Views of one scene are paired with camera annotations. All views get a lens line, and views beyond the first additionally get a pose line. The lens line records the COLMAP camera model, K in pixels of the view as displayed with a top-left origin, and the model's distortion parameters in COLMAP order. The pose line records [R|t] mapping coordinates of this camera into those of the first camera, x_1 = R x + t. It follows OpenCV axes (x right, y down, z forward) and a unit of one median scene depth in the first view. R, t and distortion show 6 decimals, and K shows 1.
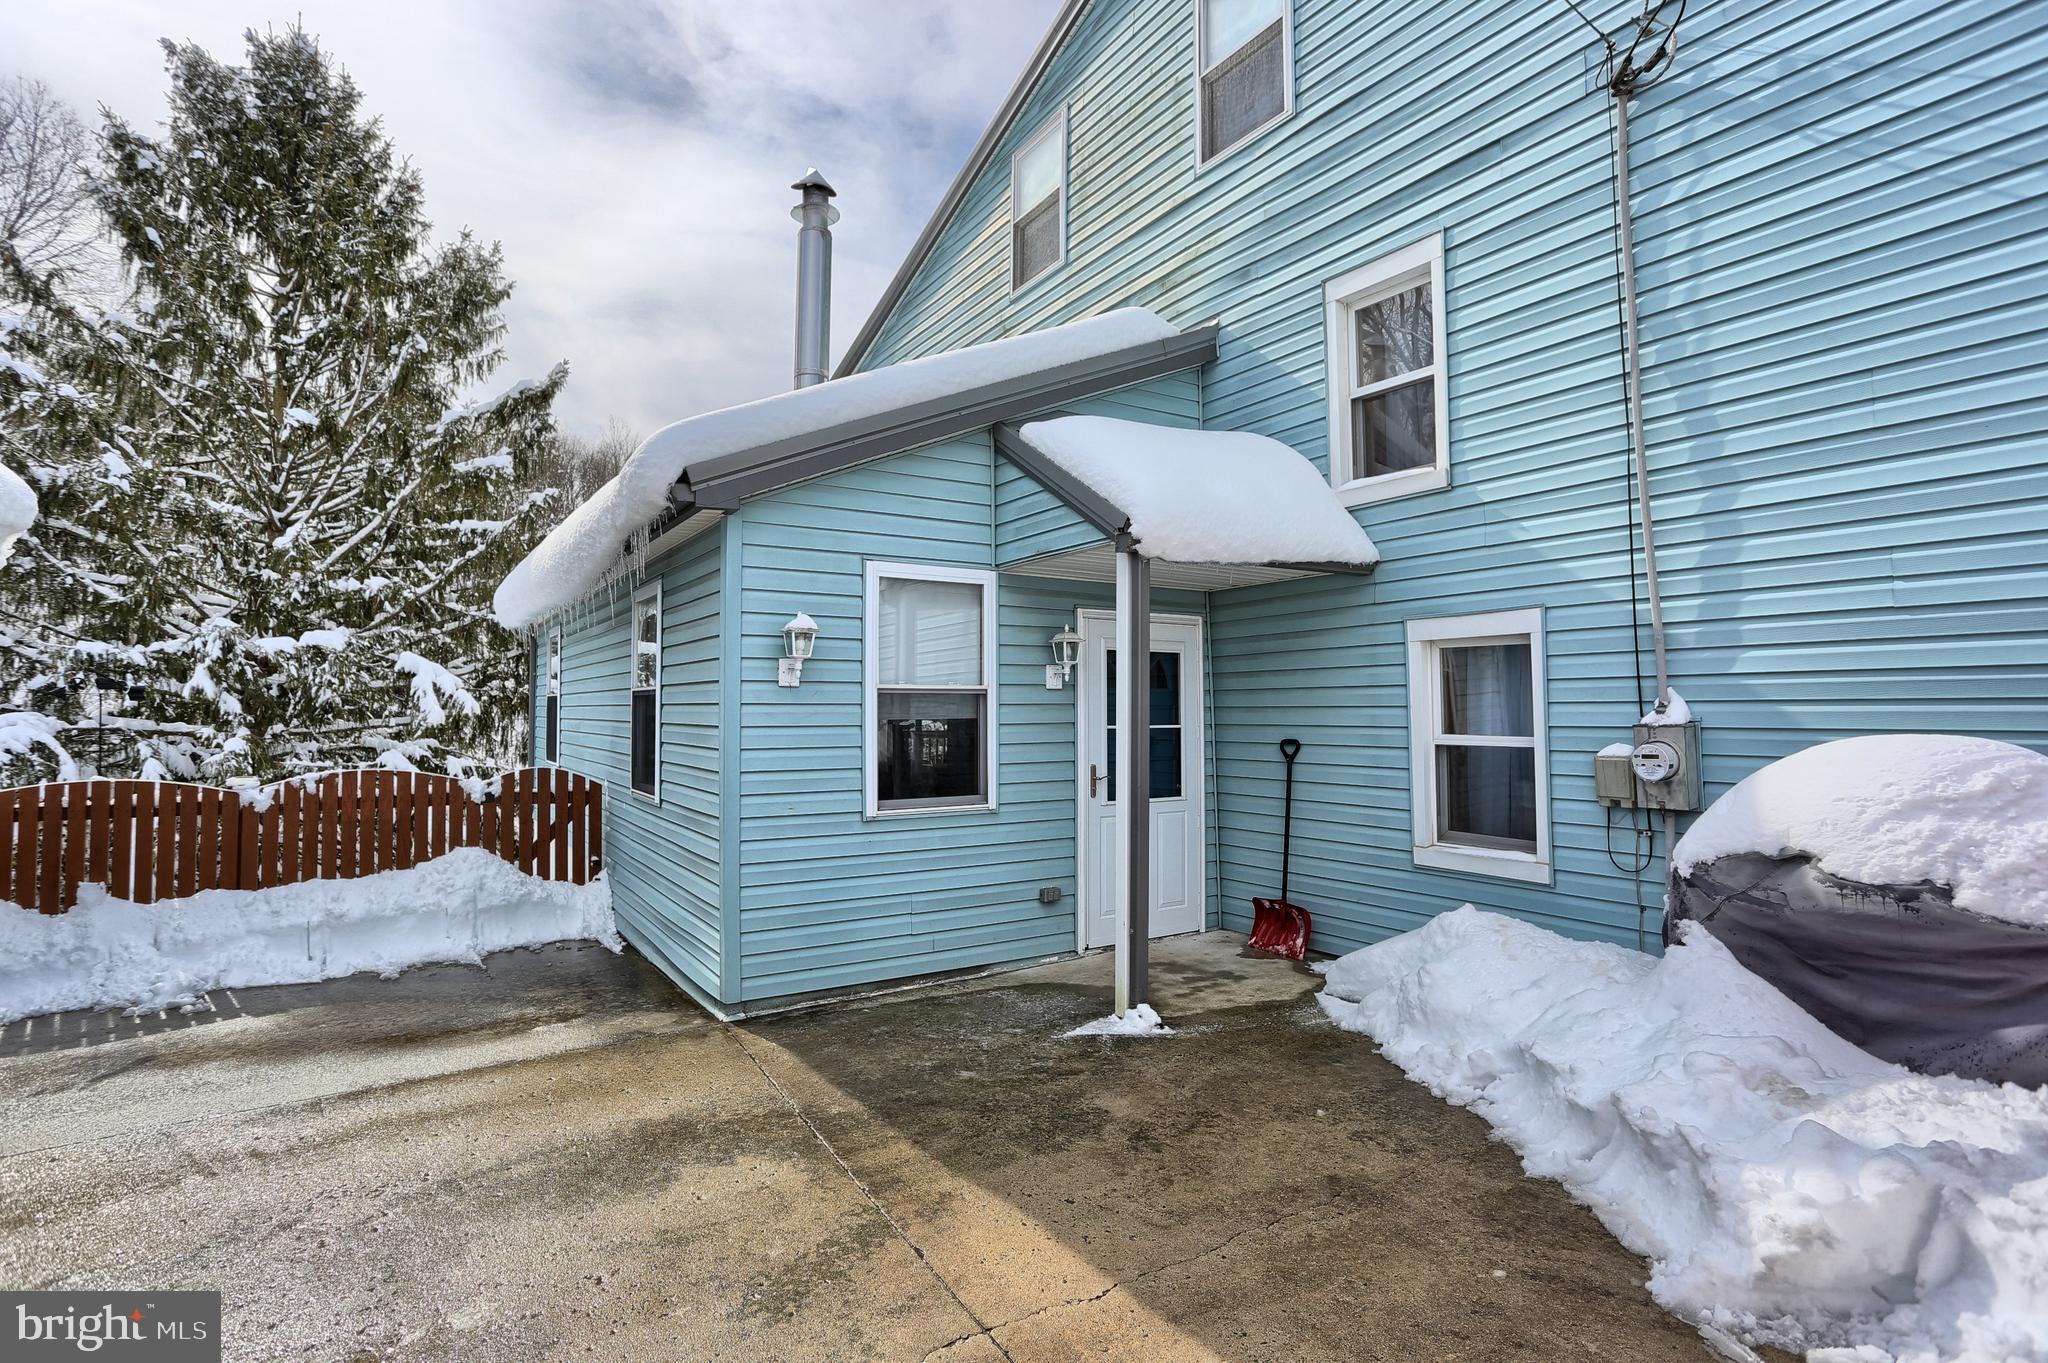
lens RADIAL K [[1021.8, 0, 1024.3], [0, 1021.8, 675.5], [0, 0, 1]] dist [-0.067112, 0.021983]
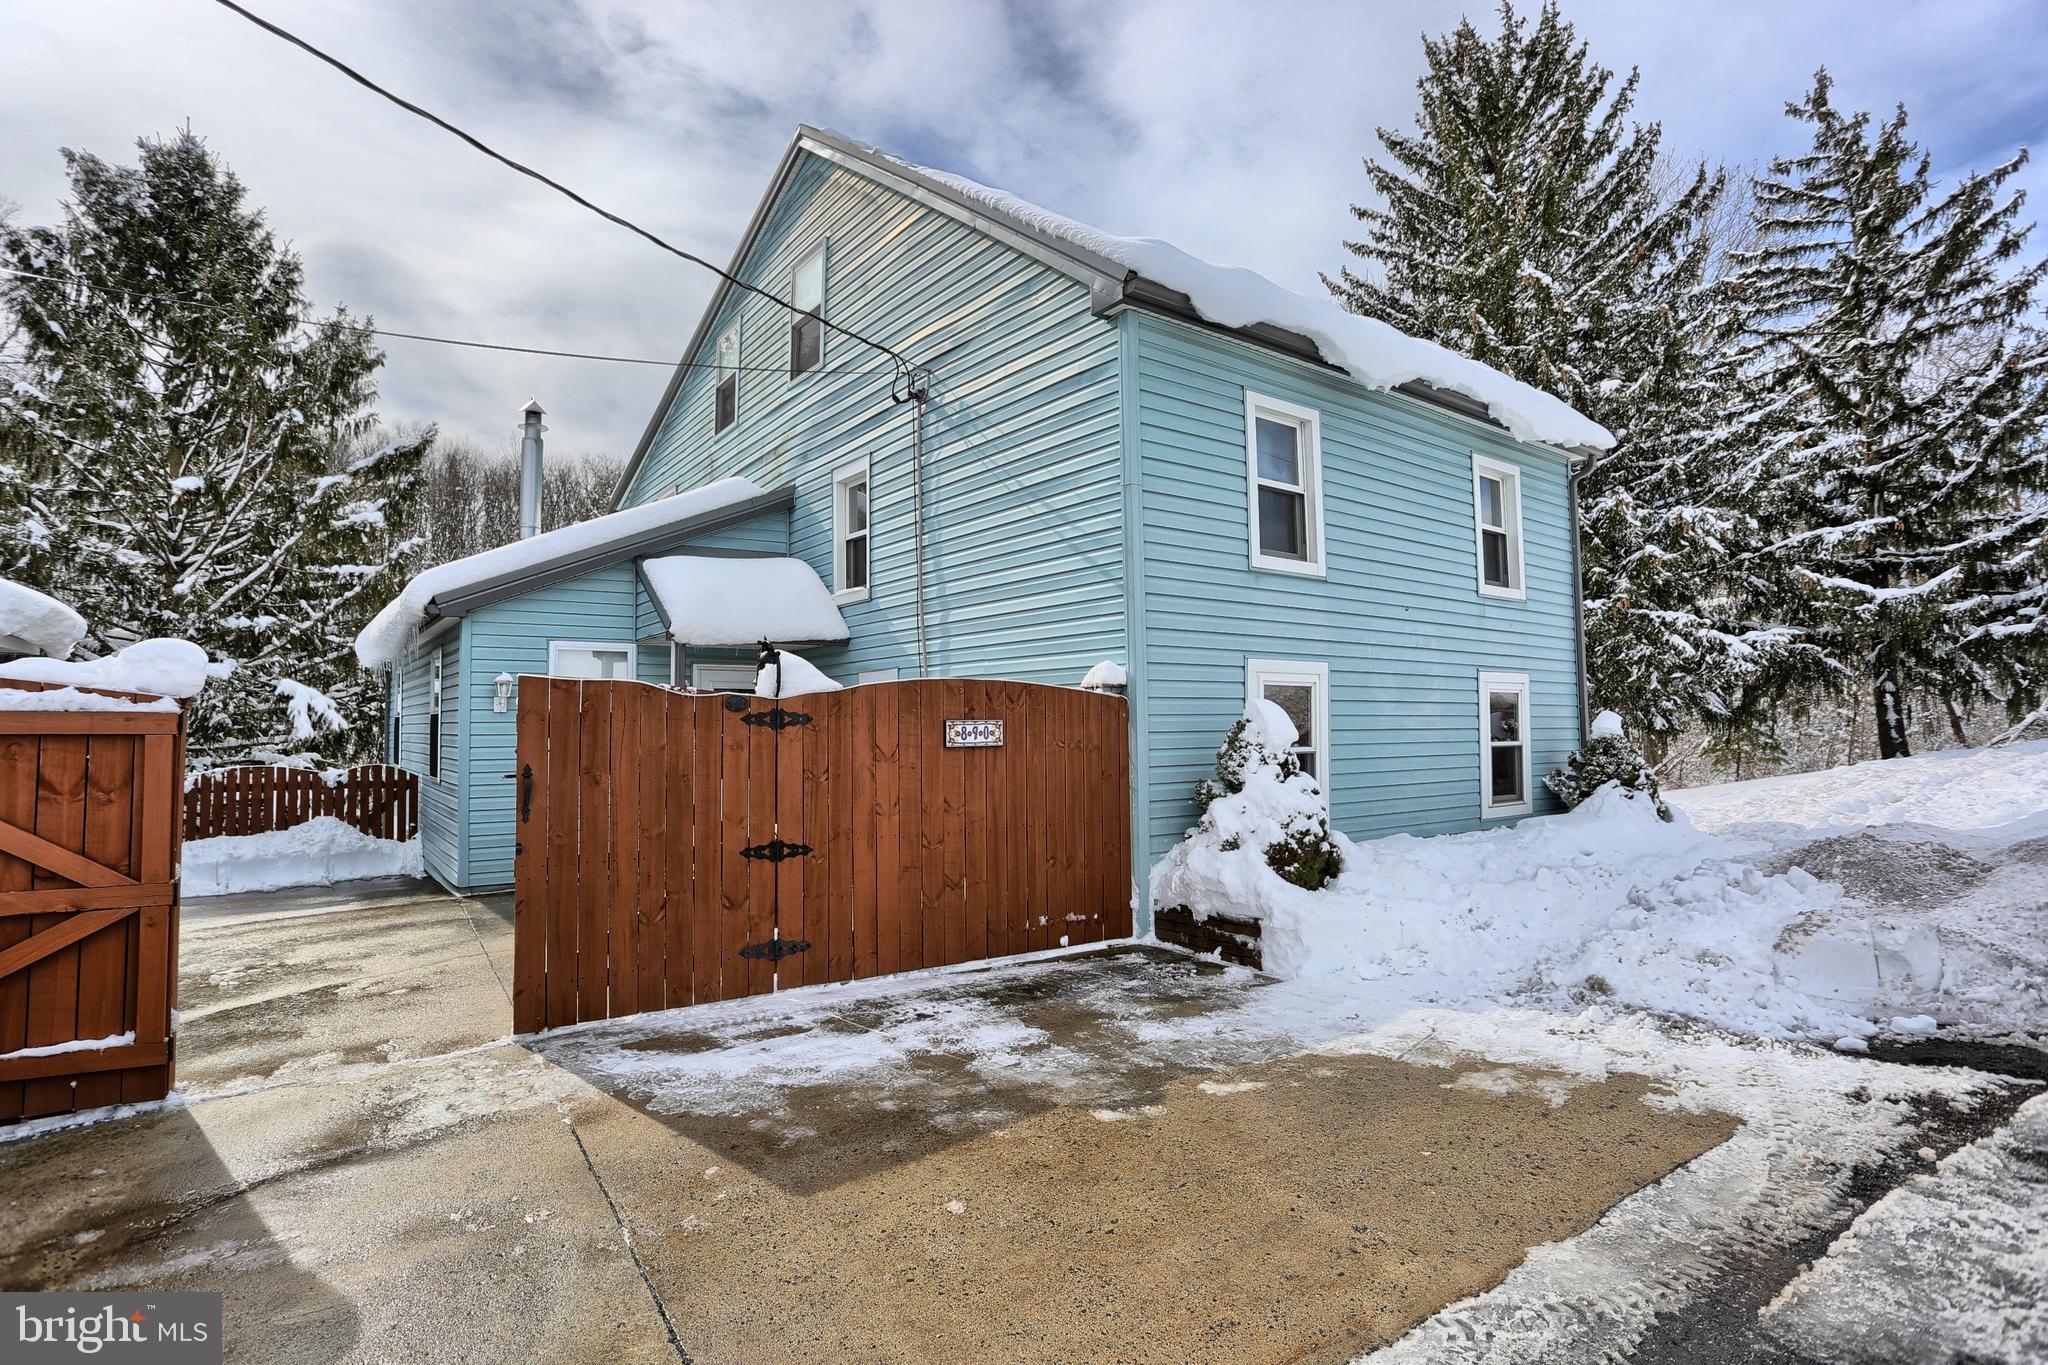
lens RADIAL K [[1021.8, 0, 1021.2], [0, 1021.8, 696.7], [0, 0, 1]] dist [-0.067112, 0.021983]
pose [[0.997283, -0.005516, 0.073455, 0.153820], [0.004971, 0.999959, 0.007591, -0.007212], [-0.073494, -0.007205, 0.997270, -0.229669]]
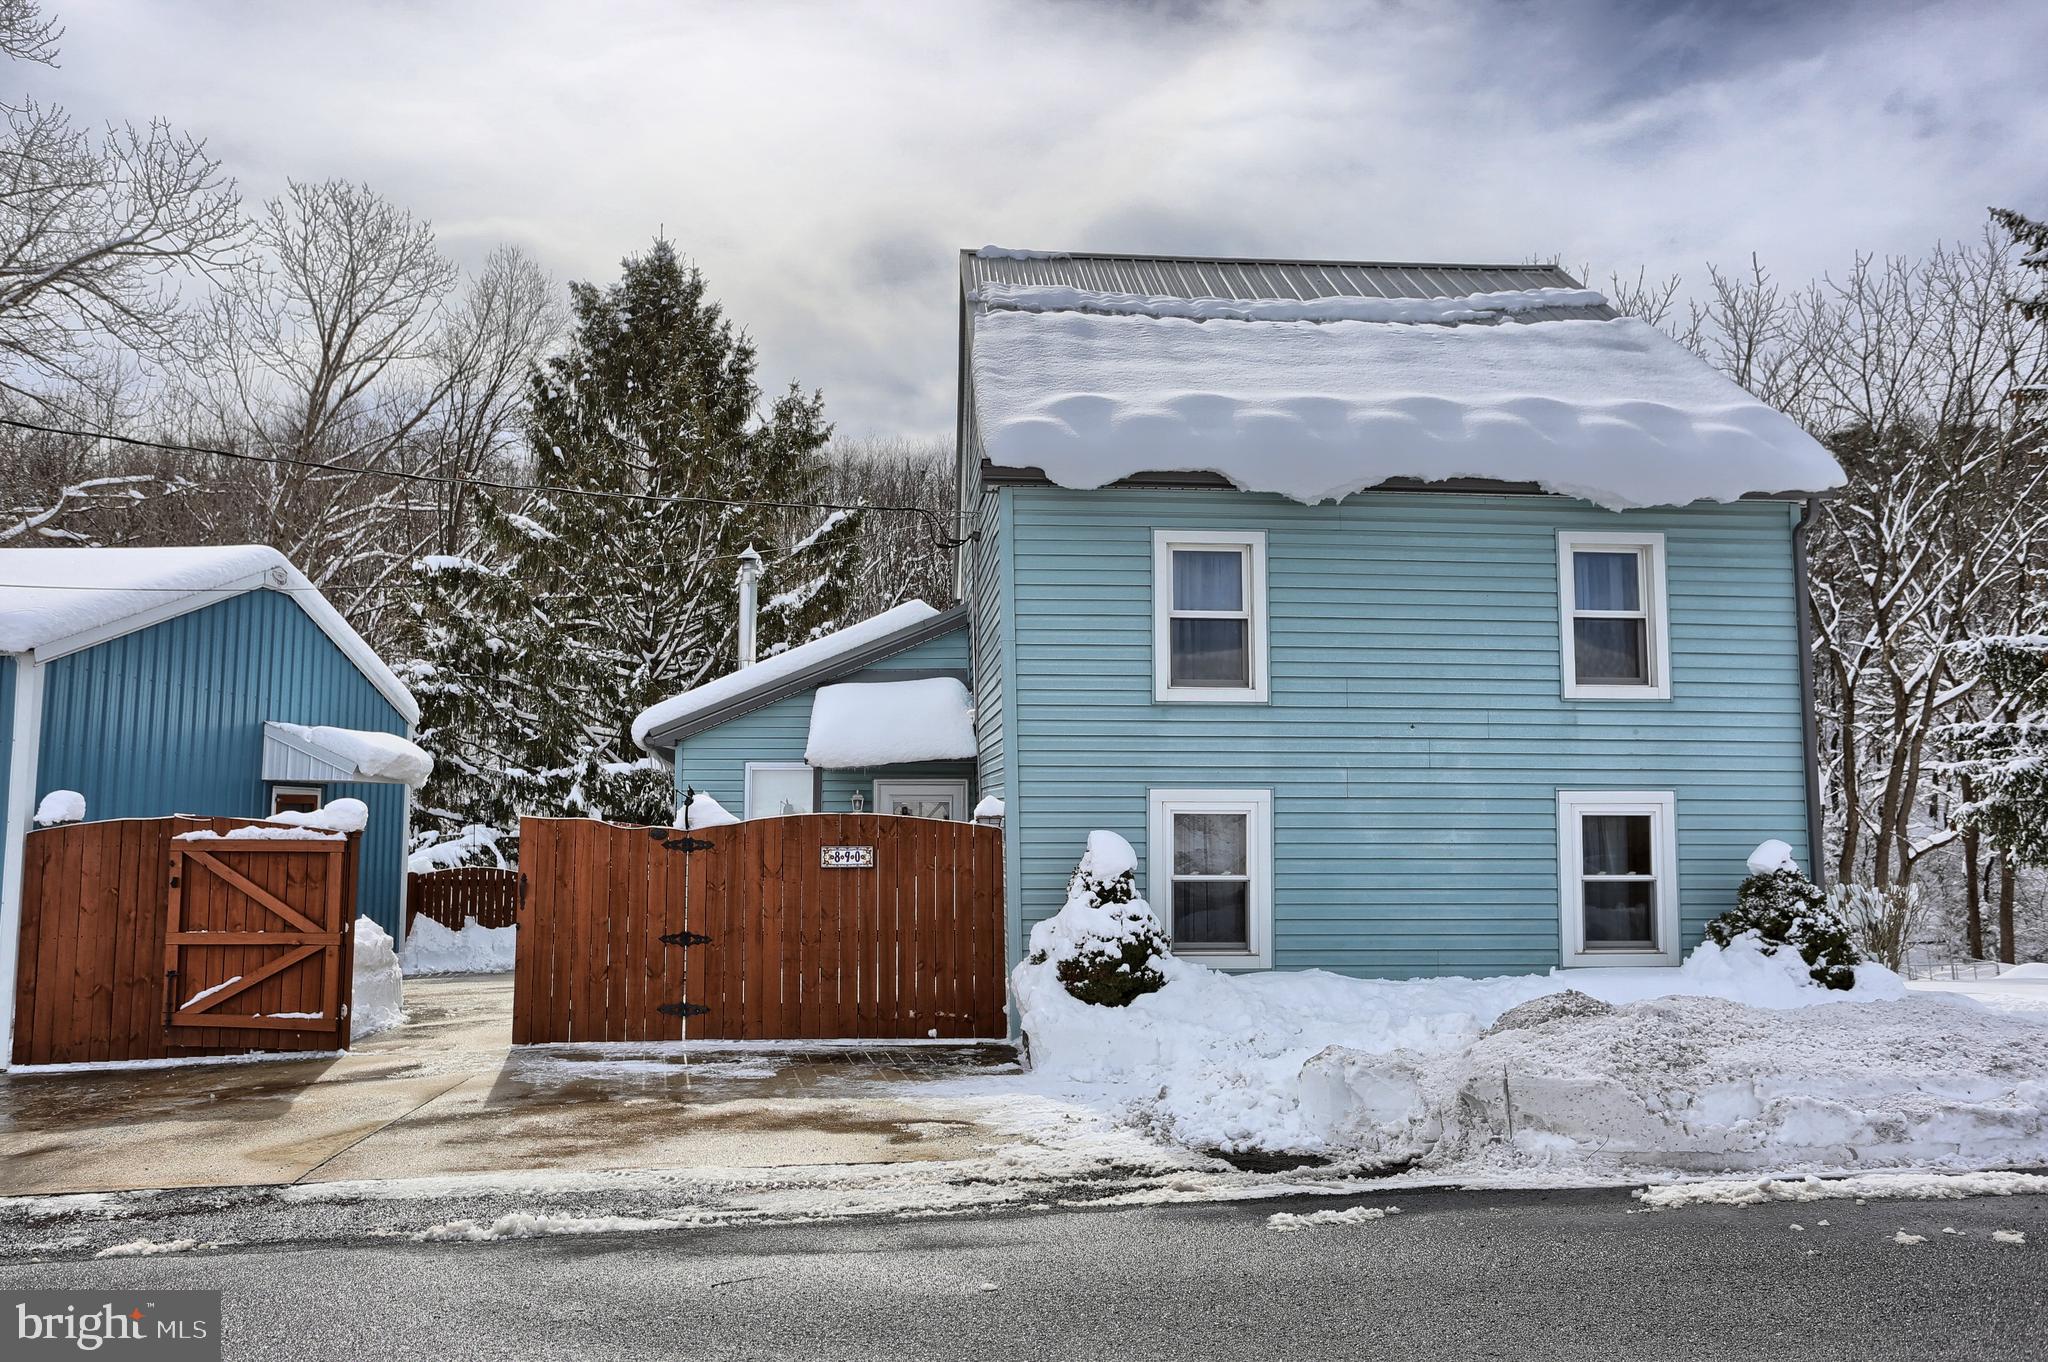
lens RADIAL K [[1491.0, 0, 1014.1], [0, 1491.0, 701.6], [0, 0, 1]] dist [-0.018382, -0.001707]
pose [[0.881948, -0.032607, -0.470218, 0.508109], [0.016153, 0.999109, -0.038984, -0.031299], [0.471071, 0.026787, 0.881689, -0.404358]]
